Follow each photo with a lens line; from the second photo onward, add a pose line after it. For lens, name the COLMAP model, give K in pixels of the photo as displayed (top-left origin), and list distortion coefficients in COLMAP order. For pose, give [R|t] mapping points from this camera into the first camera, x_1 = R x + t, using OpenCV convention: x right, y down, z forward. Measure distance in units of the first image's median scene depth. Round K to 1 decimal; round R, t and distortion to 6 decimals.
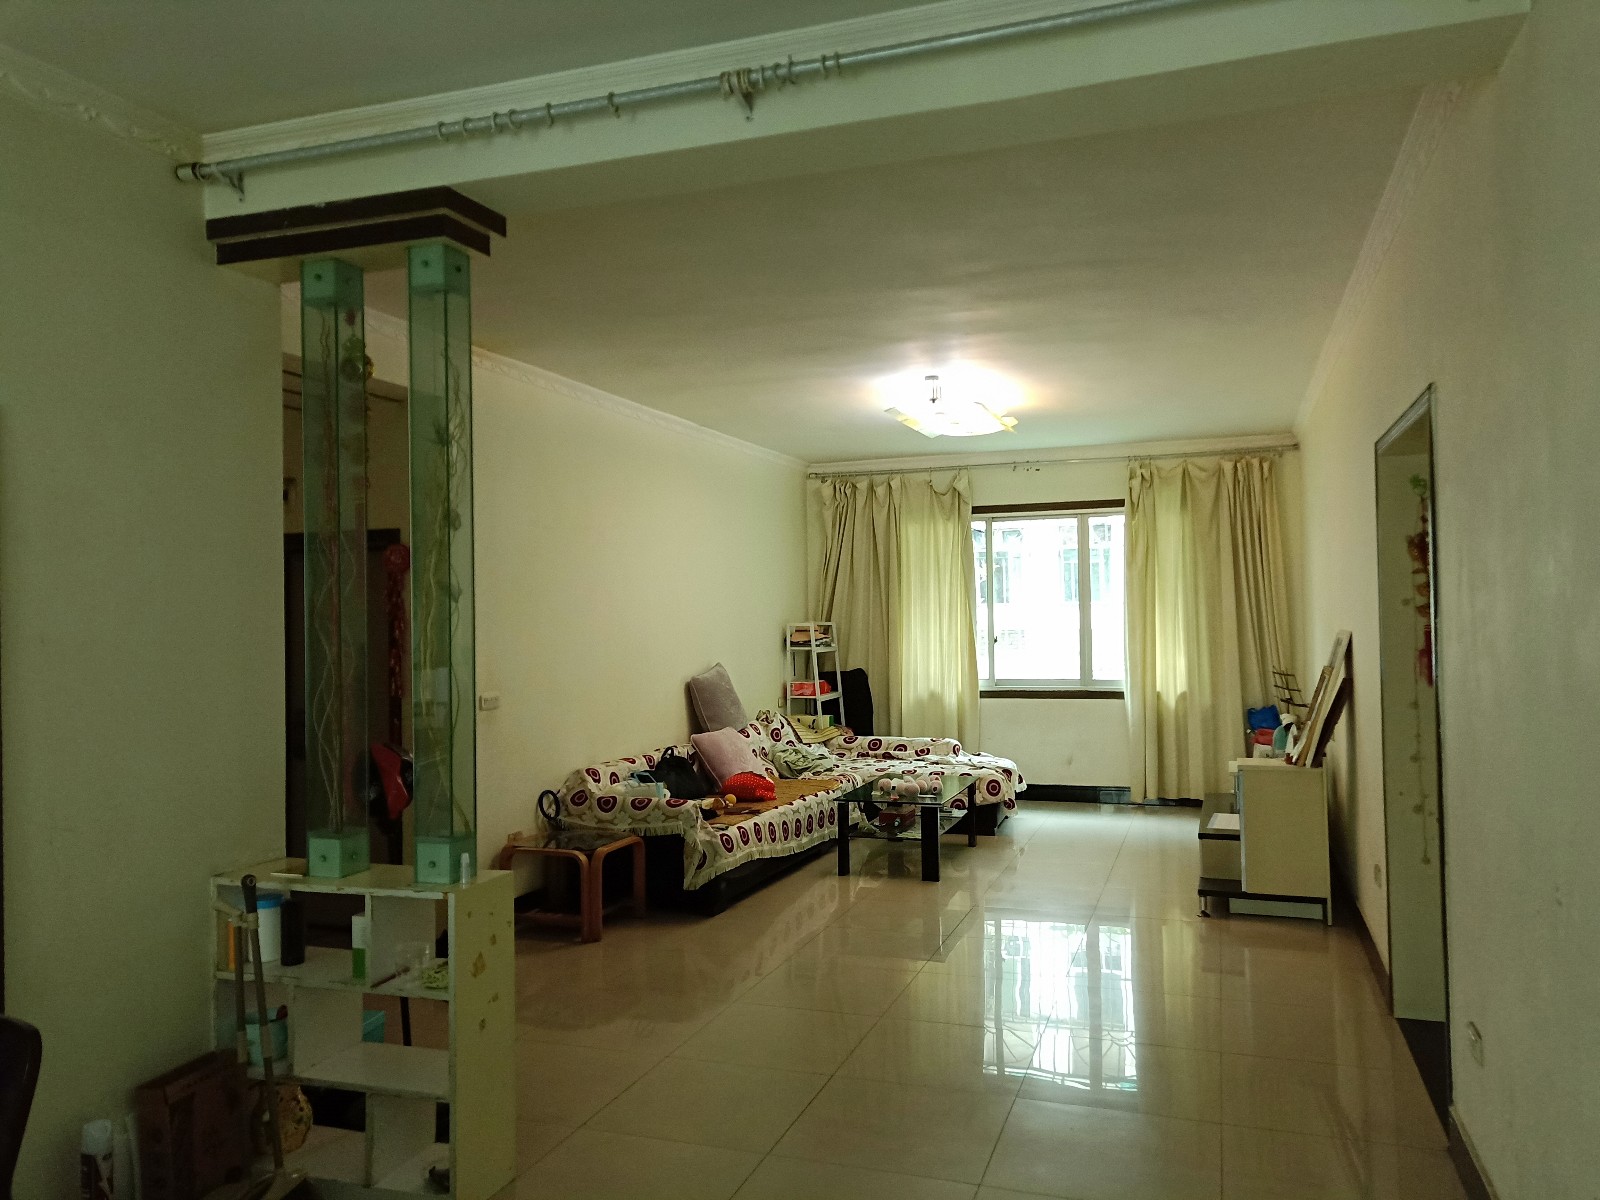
lens RADIAL K [[1197.3, 0, 801.7], [0, 1197.3, 600.7], [0, 0, 1]] dist [0.037520, -0.012476]
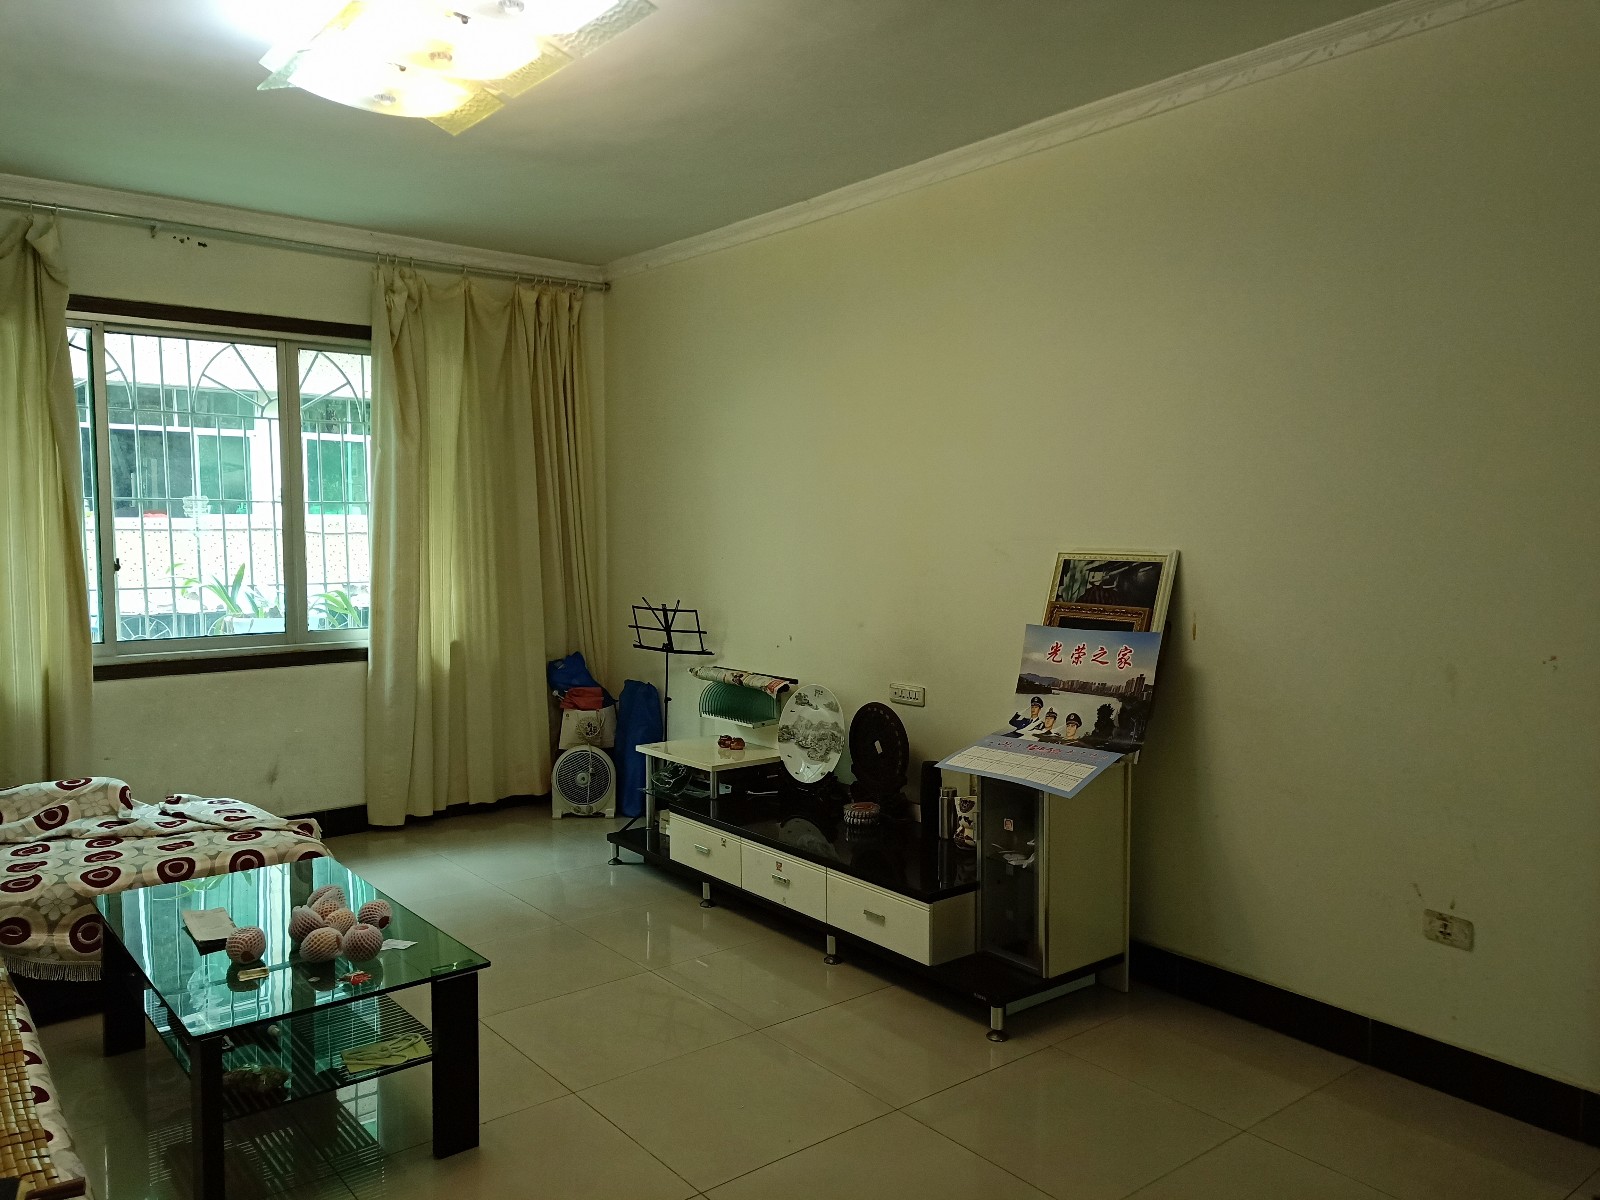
lens RADIAL K [[1197.3, 0, 782.3], [0, 1197.3, 595.1], [0, 0, 1]] dist [0.037520, -0.012476]
pose [[0.535917, -0.035497, 0.843524, -0.131007], [-0.026044, 0.997945, 0.058541, 0.008227], [-0.843869, -0.053342, 0.533891, 0.511072]]
